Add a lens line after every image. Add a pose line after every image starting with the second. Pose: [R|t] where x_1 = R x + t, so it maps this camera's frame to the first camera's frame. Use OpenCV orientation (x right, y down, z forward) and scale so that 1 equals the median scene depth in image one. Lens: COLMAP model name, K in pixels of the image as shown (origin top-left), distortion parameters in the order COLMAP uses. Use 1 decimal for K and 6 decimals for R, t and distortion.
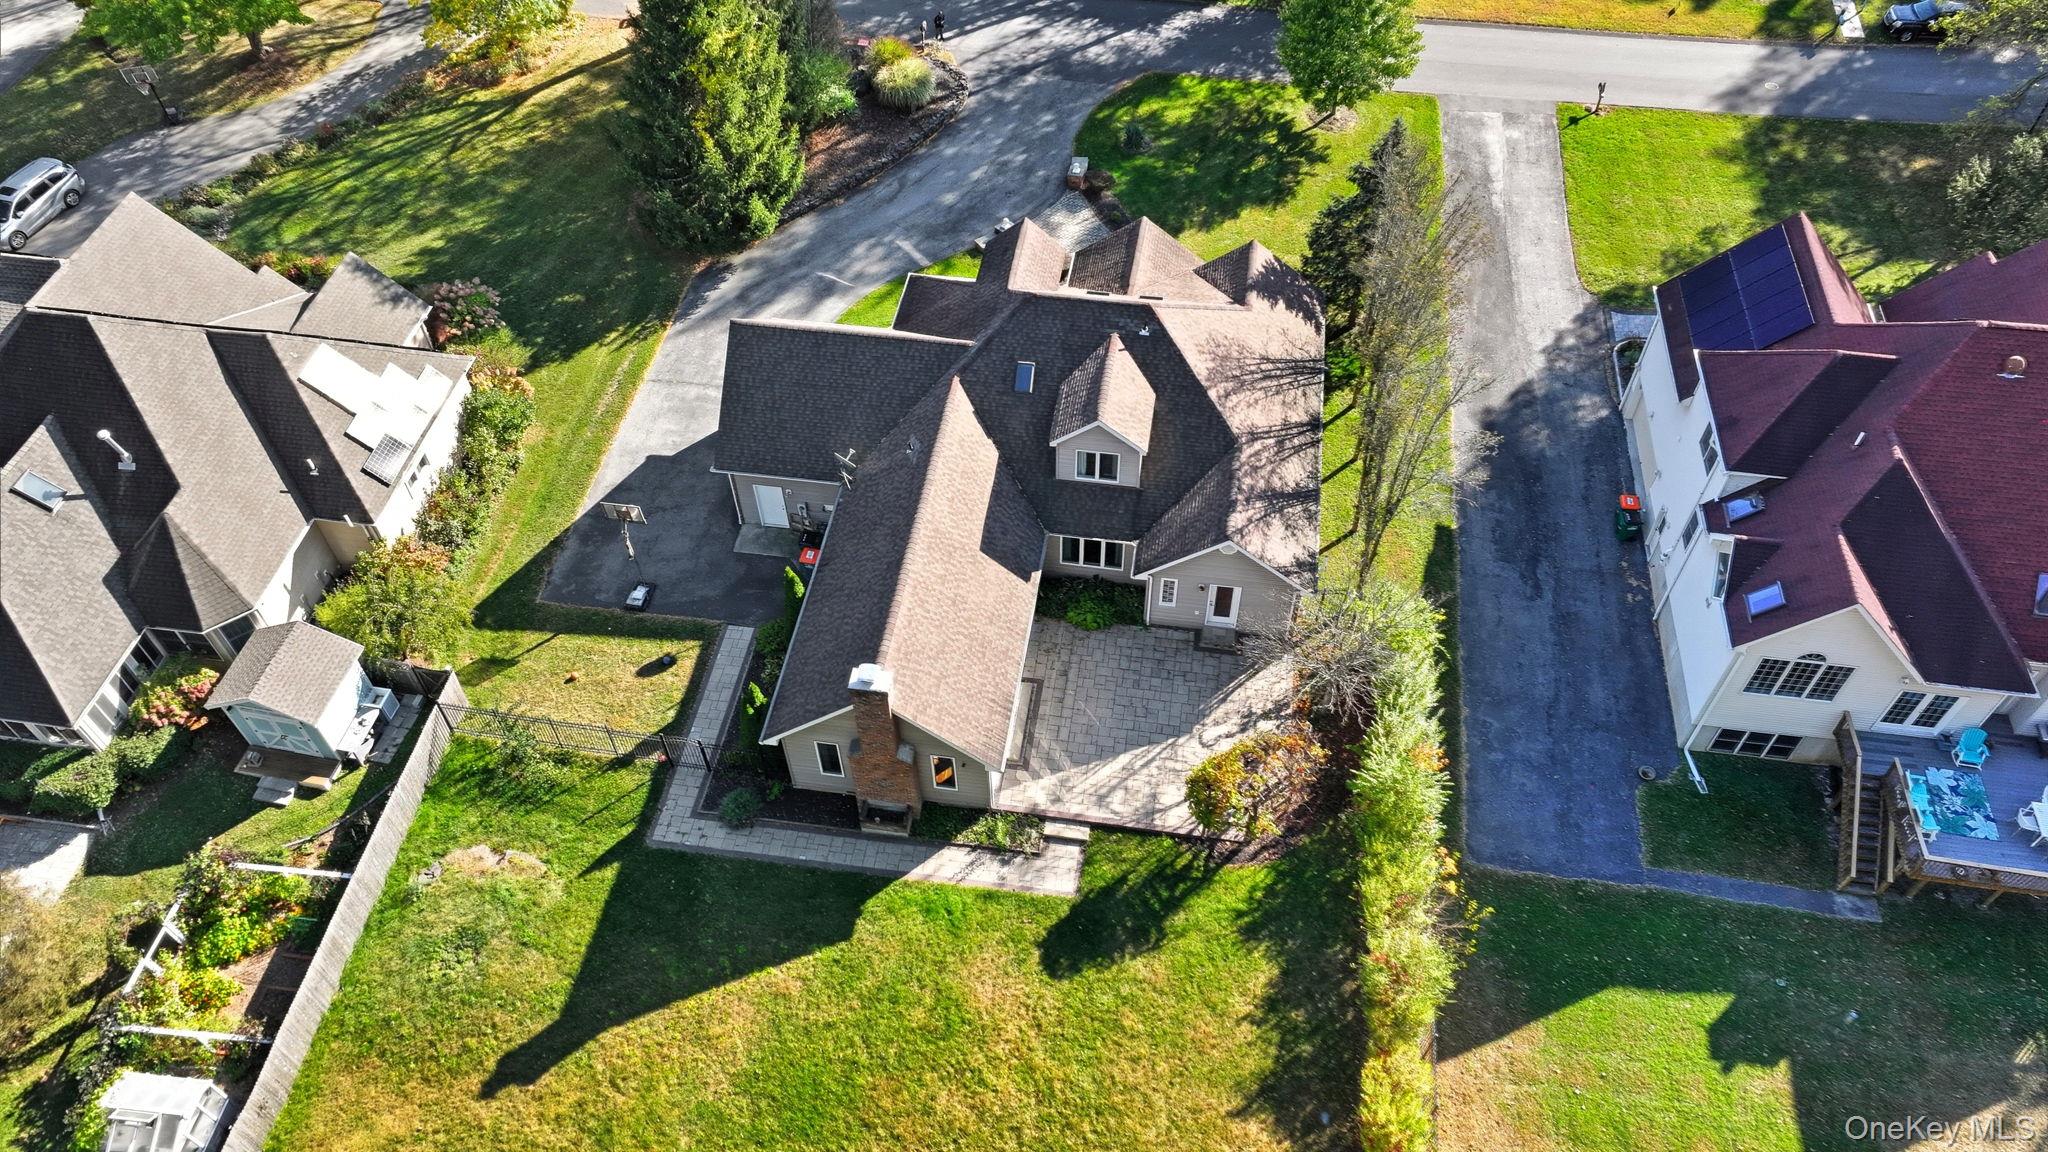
lens RADIAL K [[1388.7, 0, 1031.3], [0, 1388.7, 579.4], [0, 0, 1]] dist [-0.000845, 0.002808]
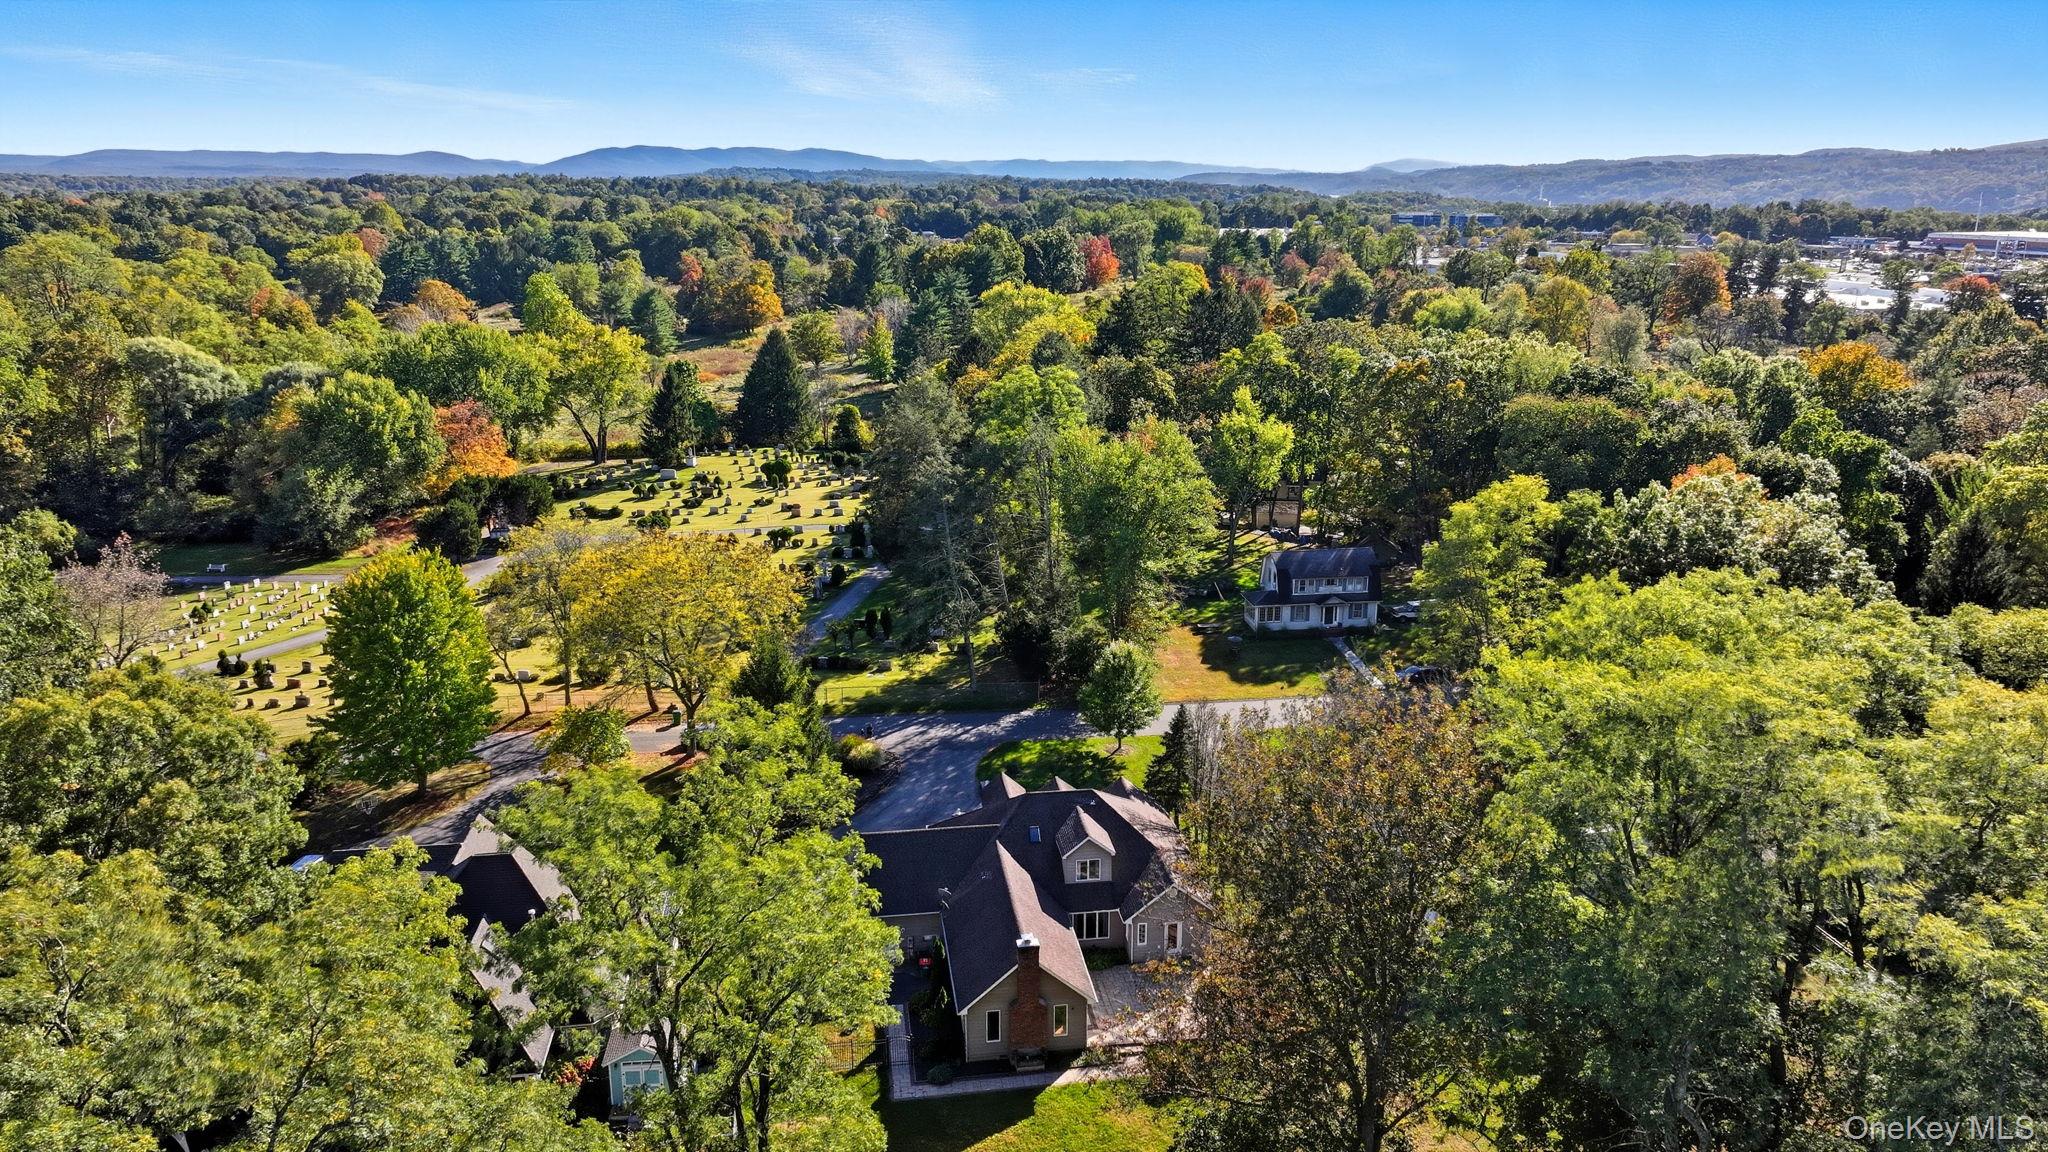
lens RADIAL K [[1427.0, 0, 1032.8], [0, 1427.0, 565.9], [0, 0, 1]] dist [0.003477, 0.002227]
pose [[0.957811, -0.073768, 0.277770, -0.509328], [0.221567, 0.805102, -0.550199, 0.609307], [-0.183046, 0.588531, 0.787480, -0.680157]]
